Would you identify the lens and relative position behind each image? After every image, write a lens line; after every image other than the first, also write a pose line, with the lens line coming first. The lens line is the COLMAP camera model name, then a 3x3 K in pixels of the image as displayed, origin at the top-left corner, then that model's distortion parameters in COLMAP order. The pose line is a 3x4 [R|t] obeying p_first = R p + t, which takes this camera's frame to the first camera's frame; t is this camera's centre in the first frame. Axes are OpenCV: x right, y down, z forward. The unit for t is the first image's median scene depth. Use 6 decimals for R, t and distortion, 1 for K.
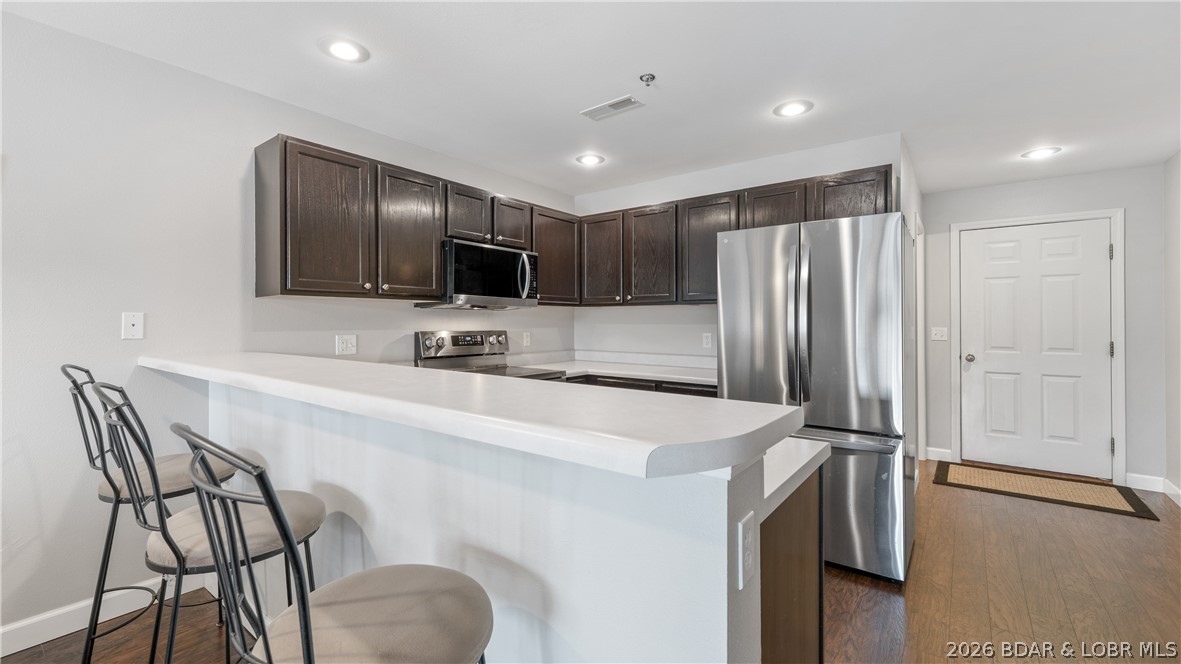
lens RADIAL K [[496.5, 0, 579.8], [0, 496.5, 319.1], [0, 0, 1]] dist [0.000169, -0.000054]
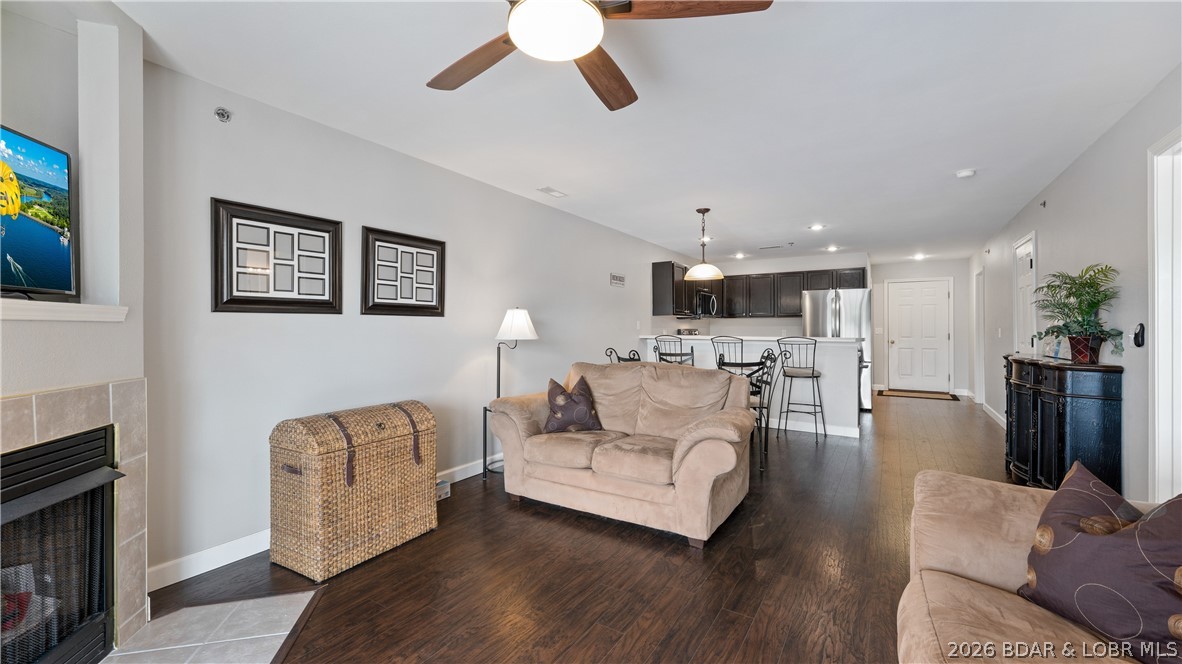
lens RADIAL K [[484.5, 0, 575.4], [0, 484.5, 326.4], [0, 0, 1]] dist [-0.000468, -0.000103]
pose [[0.996622, -0.000332, 0.082121, -0.928215], [0.000196, 0.999999, 0.001653, 0.008524], [-0.082121, -0.001631, 0.996621, -1.203159]]
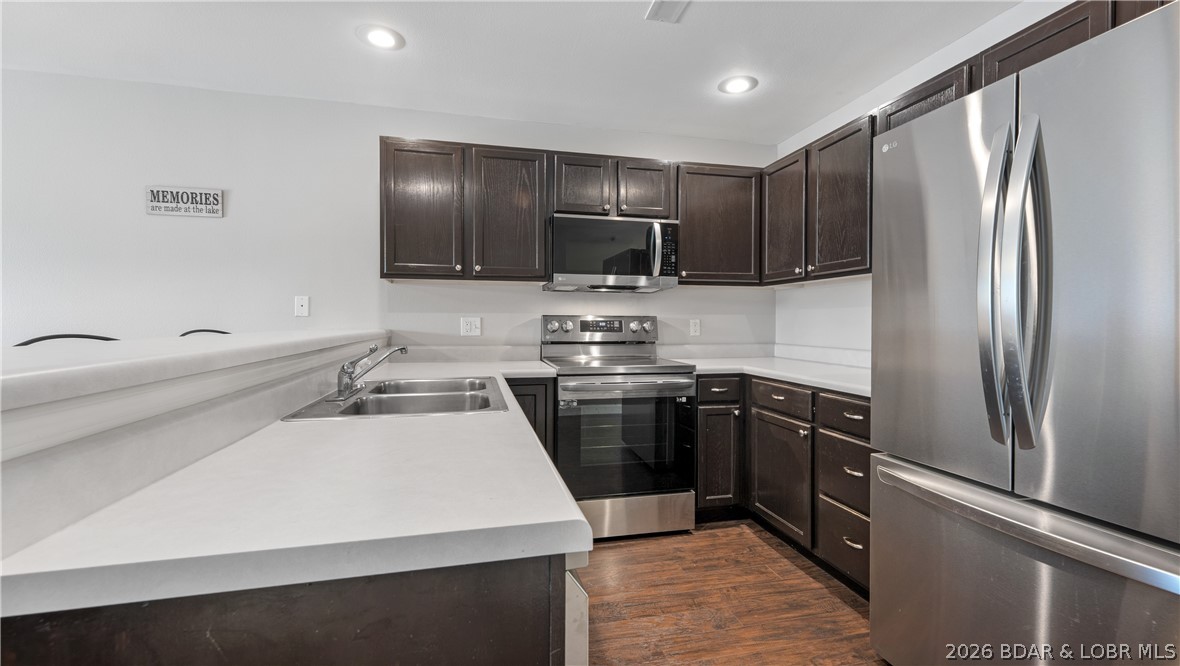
lens RADIAL K [[496.1, 0, 579.3], [0, 496.1, 320.1], [0, 0, 1]] dist [0.000169, -0.000054]
pose [[0.777875, 0.000652, -0.628418, 0.303401], [0.002342, 0.999990, 0.003937, 0.027846], [0.628414, -0.004534, 0.777866, 0.261338]]
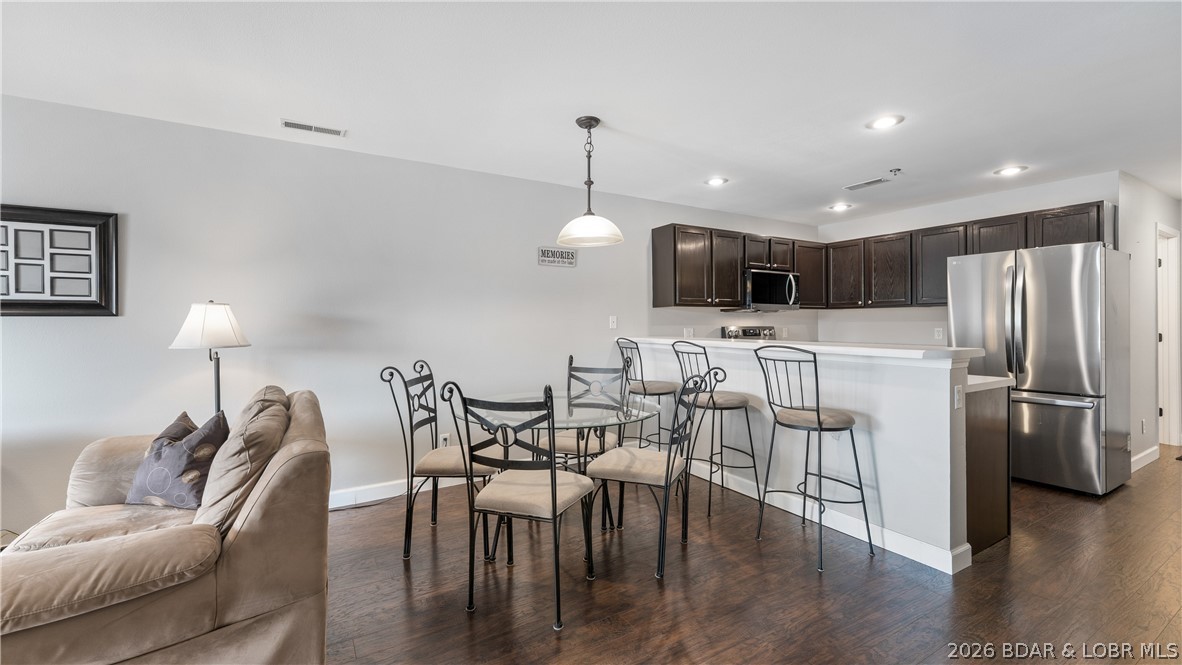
lens RADIAL K [[484.5, 0, 575.4], [0, 484.5, 326.9], [0, 0, 1]] dist [-0.000468, -0.000103]
pose [[0.925665, -0.002787, -0.378333, -0.156435], [0.007515, 0.999911, 0.011022, 0.004359], [0.378268, -0.013046, 0.925604, -0.582919]]
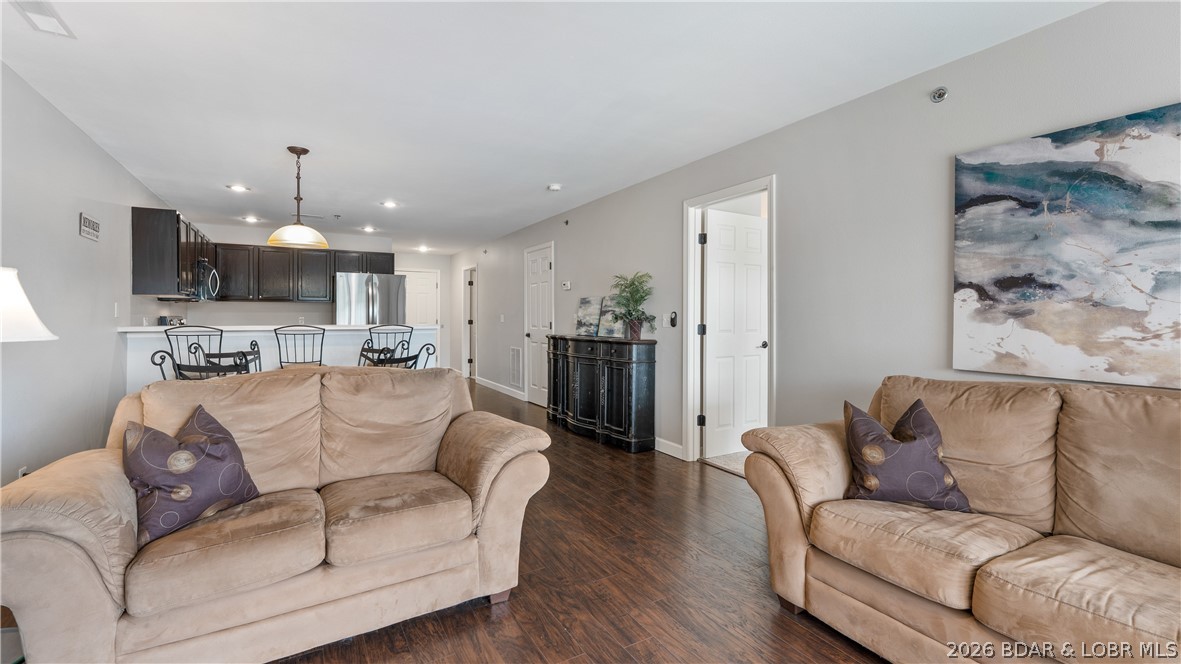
lens RADIAL K [[500.4, 0, 593.5], [0, 500.4, 316.3], [0, 0, 1]] dist [-0.000323, 0.000051]
pose [[0.359225, -0.002685, 0.933247, -1.195511], [-0.004367, 0.999980, 0.004558, 0.012189], [-0.933241, -0.005713, 0.359206, -0.777192]]
